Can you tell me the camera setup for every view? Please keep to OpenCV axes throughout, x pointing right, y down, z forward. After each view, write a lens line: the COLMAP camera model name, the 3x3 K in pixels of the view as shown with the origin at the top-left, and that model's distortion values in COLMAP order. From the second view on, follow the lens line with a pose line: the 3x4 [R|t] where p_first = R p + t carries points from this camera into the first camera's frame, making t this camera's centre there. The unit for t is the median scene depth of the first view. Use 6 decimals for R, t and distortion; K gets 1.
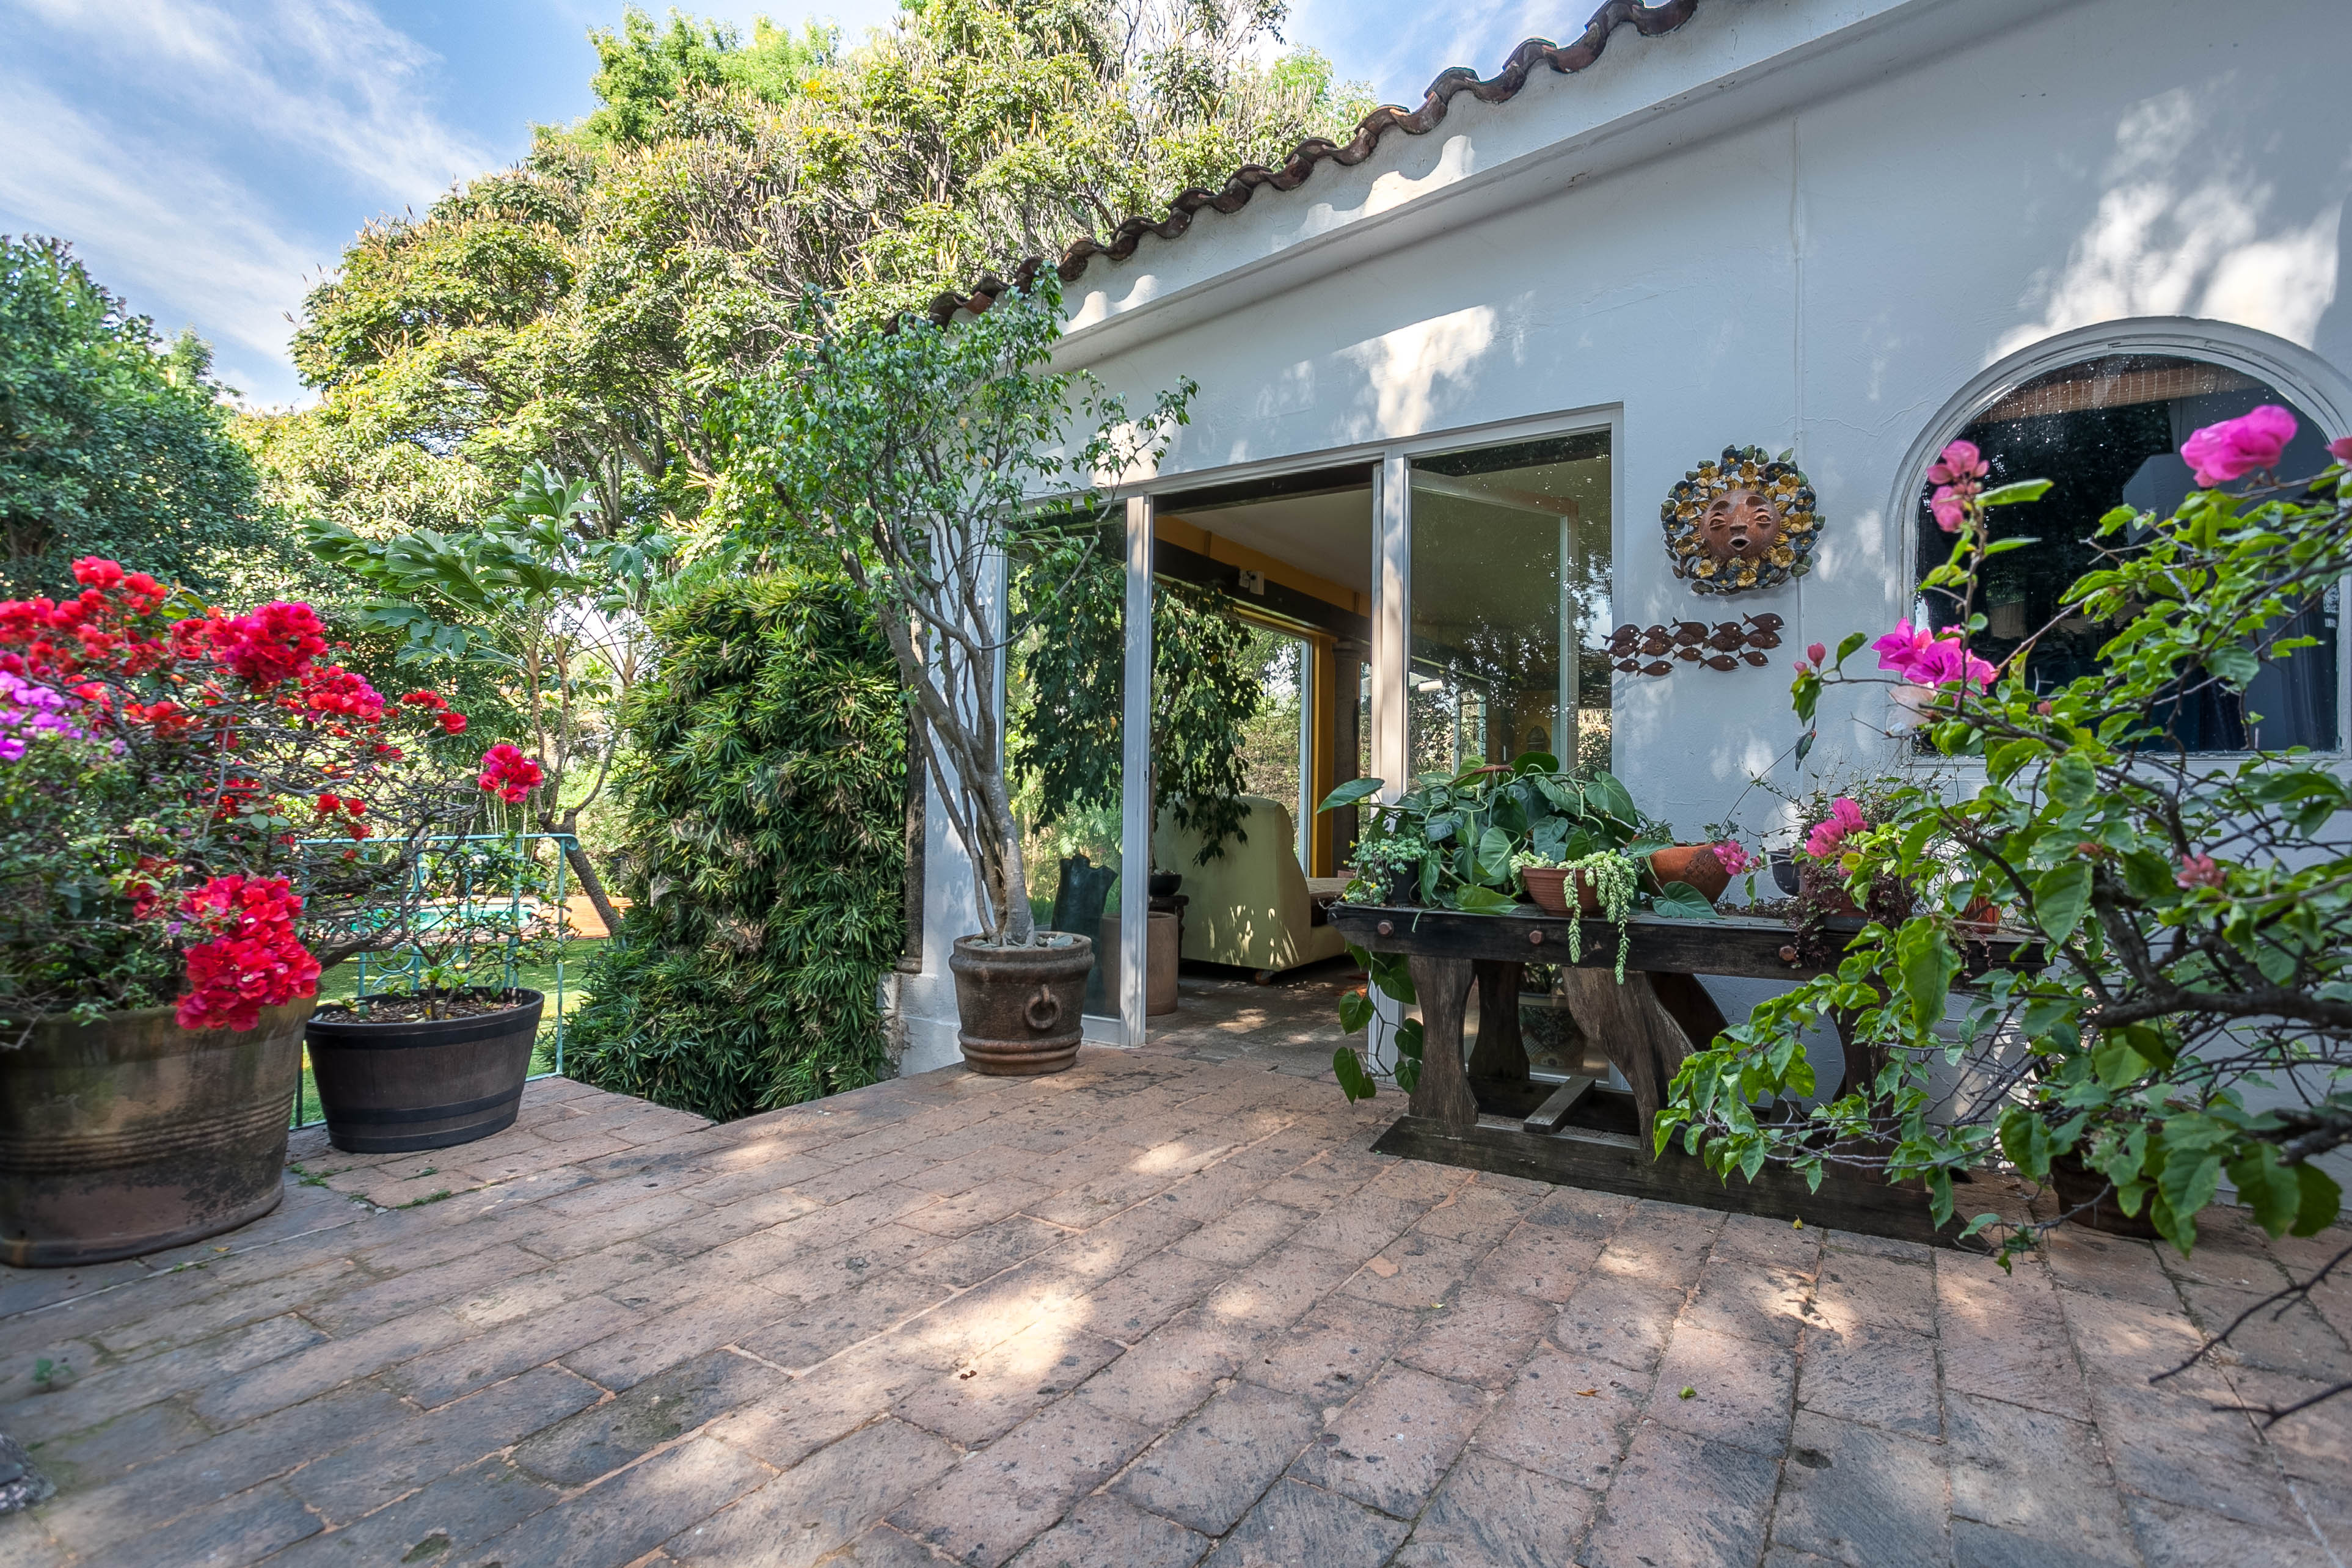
lens RADIAL K [[1134.5, 0, 1168.3], [0, 1134.5, 768.7], [0, 0, 1]] dist [-0.057705, 0.031180]
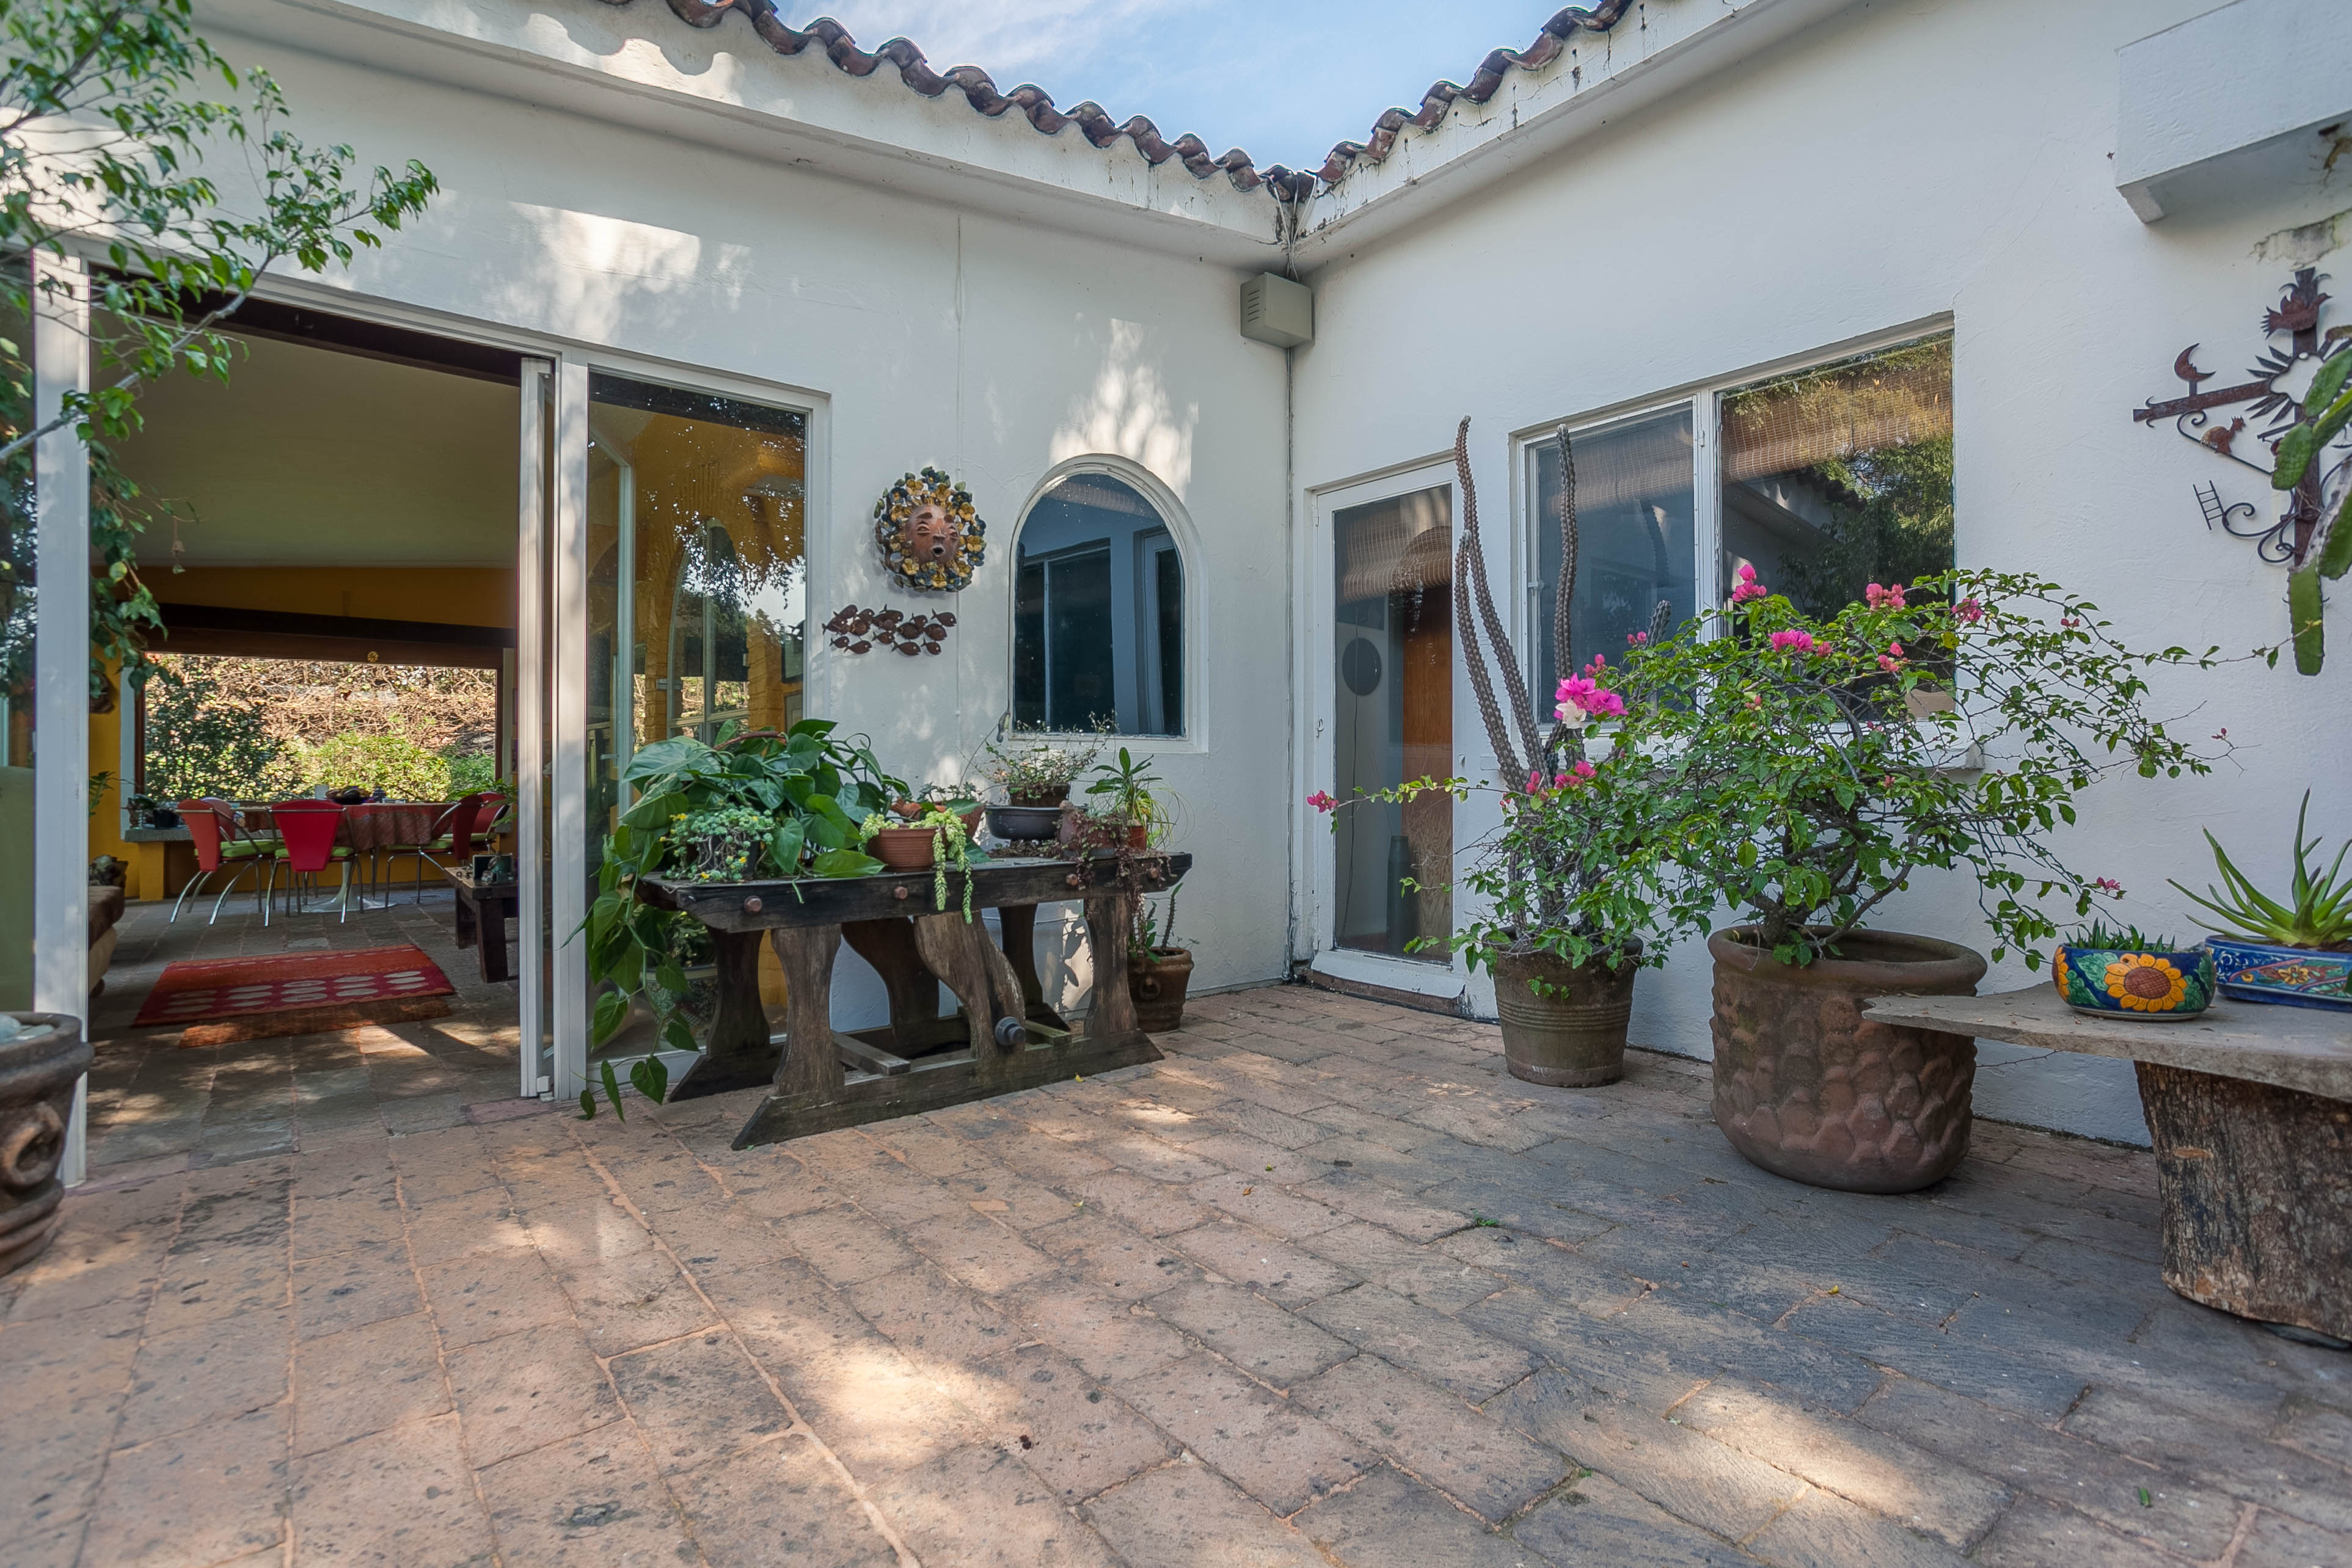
lens RADIAL K [[1134.5, 0, 1168.3], [0, 1134.5, 768.7], [0, 0, 1]] dist [-0.057705, 0.031180]
pose [[0.312404, -0.006423, 0.949928, -0.648842], [-0.021166, 0.999682, 0.013720, 0.011152], [-0.949713, -0.024392, 0.312169, 0.441207]]
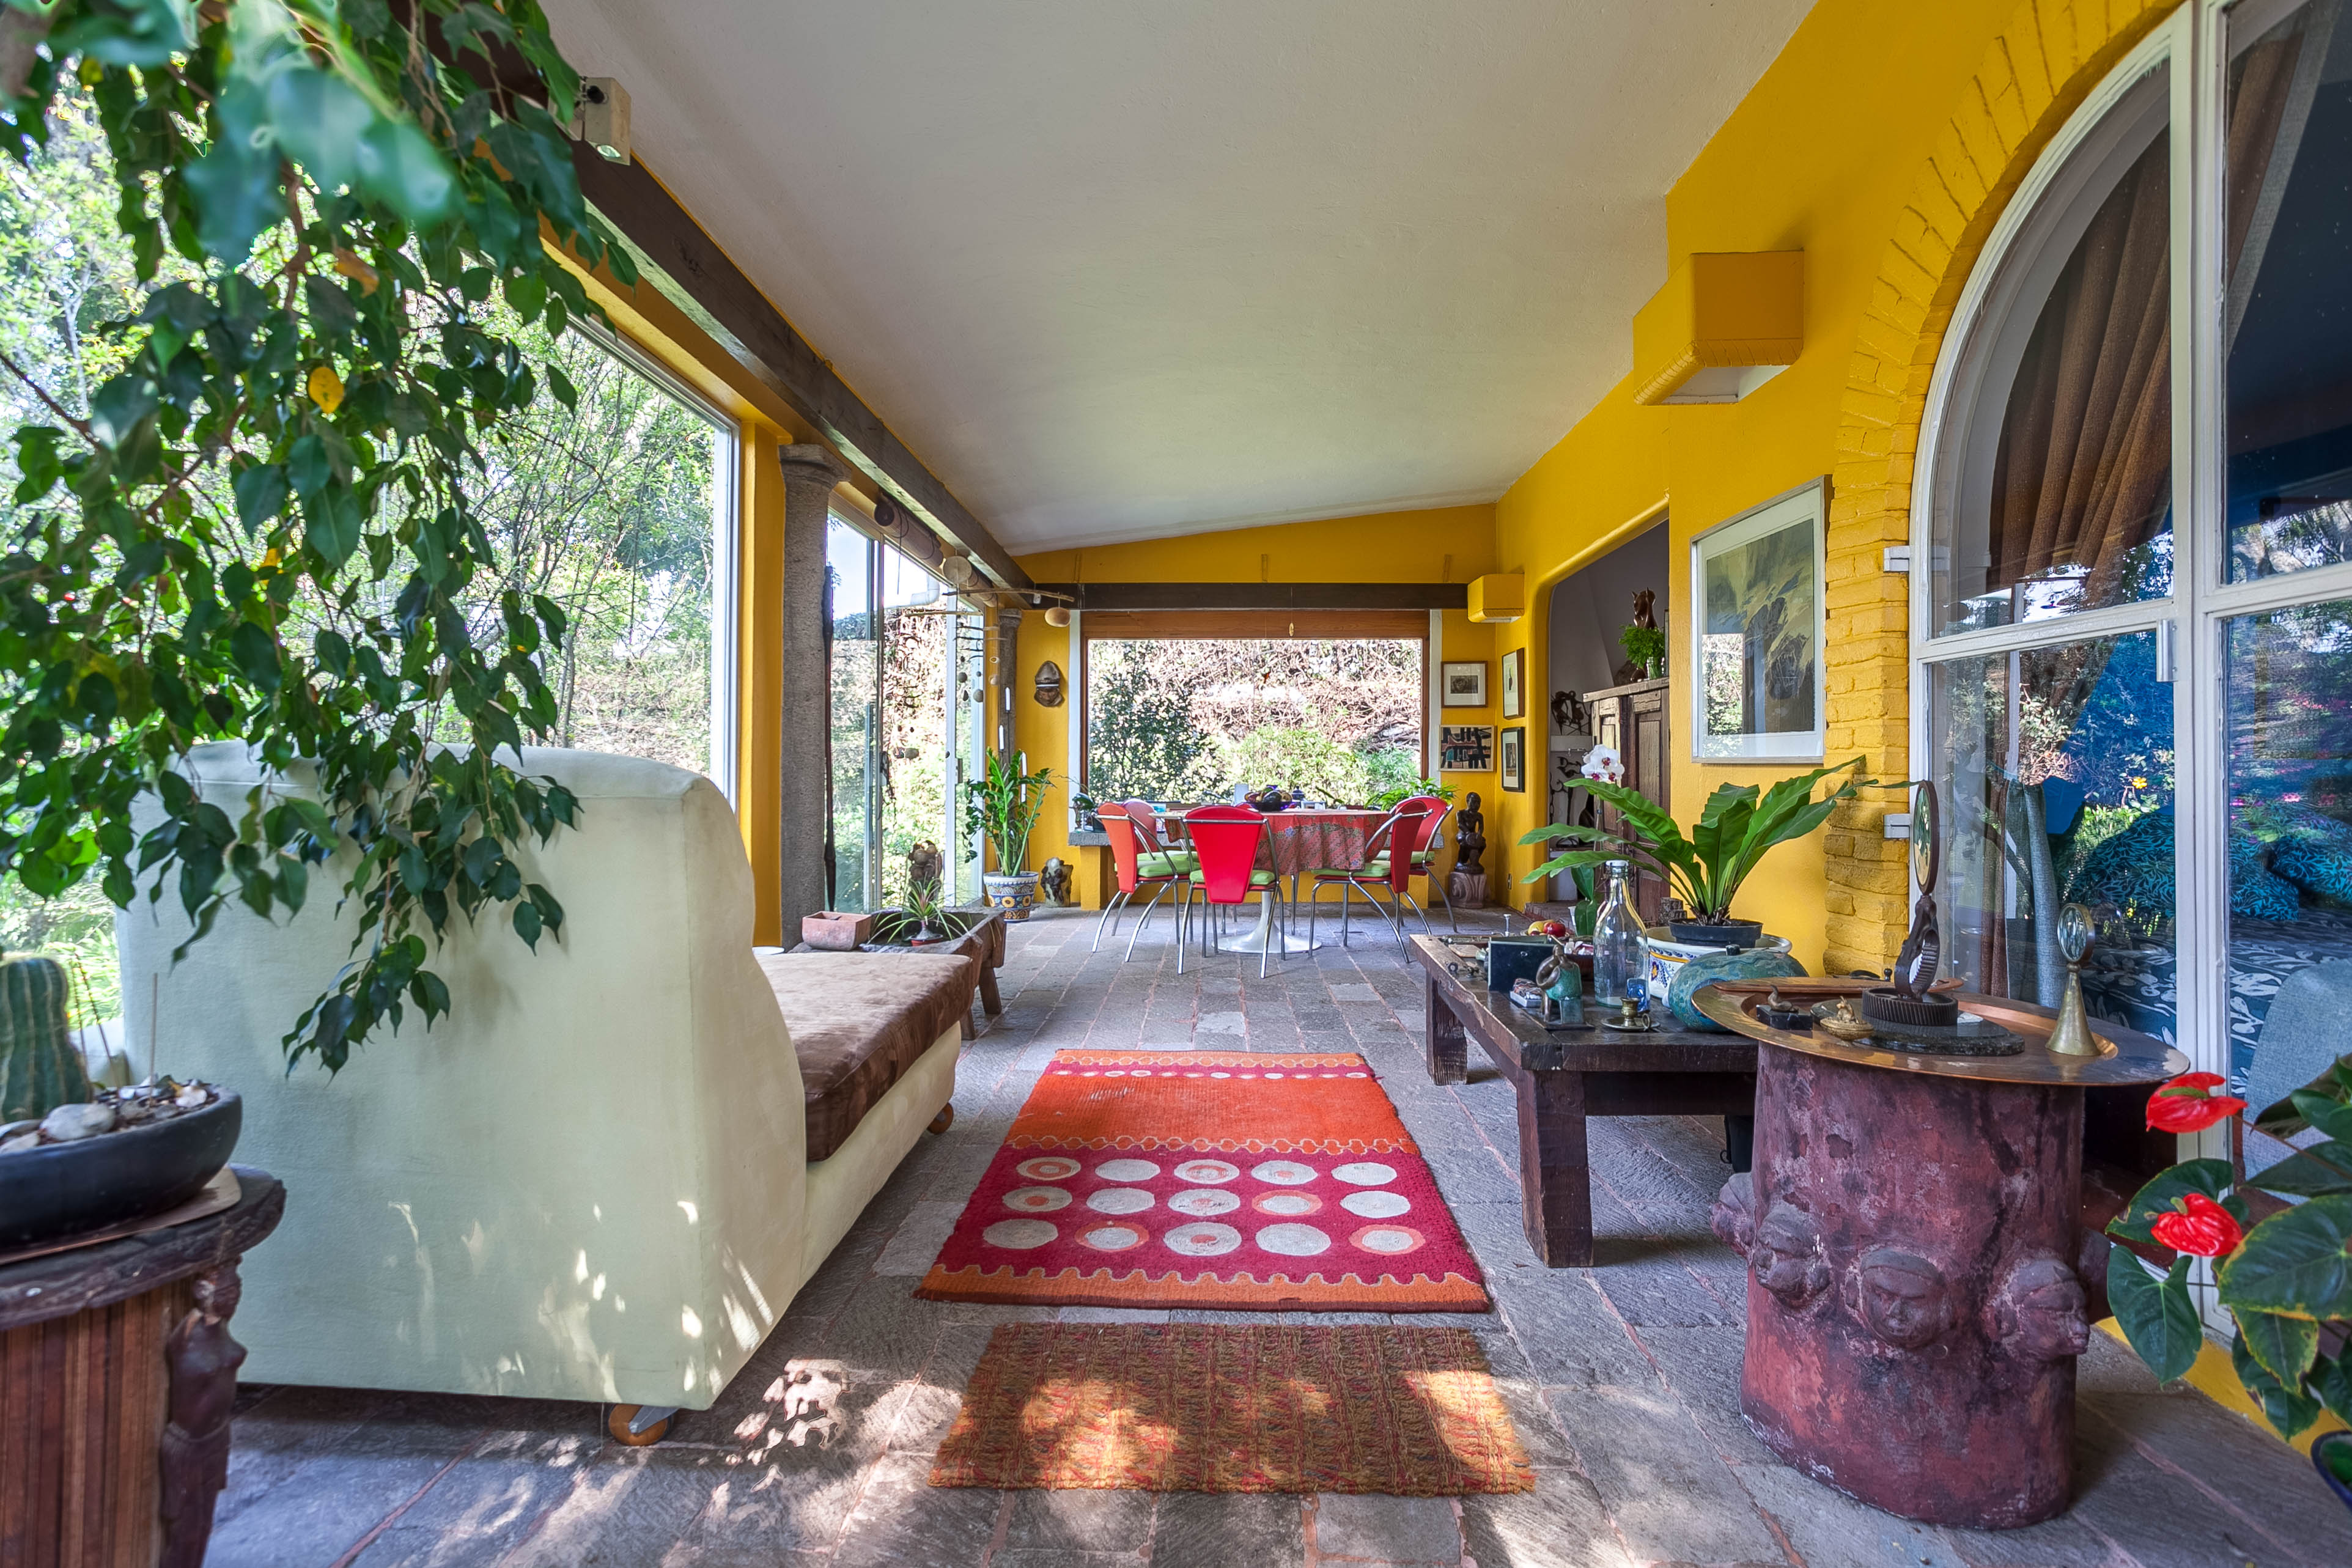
lens RADIAL K [[1134.5, 0, 1168.3], [0, 1134.5, 768.7], [0, 0, 1]] dist [-0.057705, 0.031180]
pose [[0.861014, -0.008979, 0.508503, 0.128355], [-0.005400, 0.999626, 0.026794, 0.045271], [-0.508553, -0.025816, 0.860643, 1.557439]]
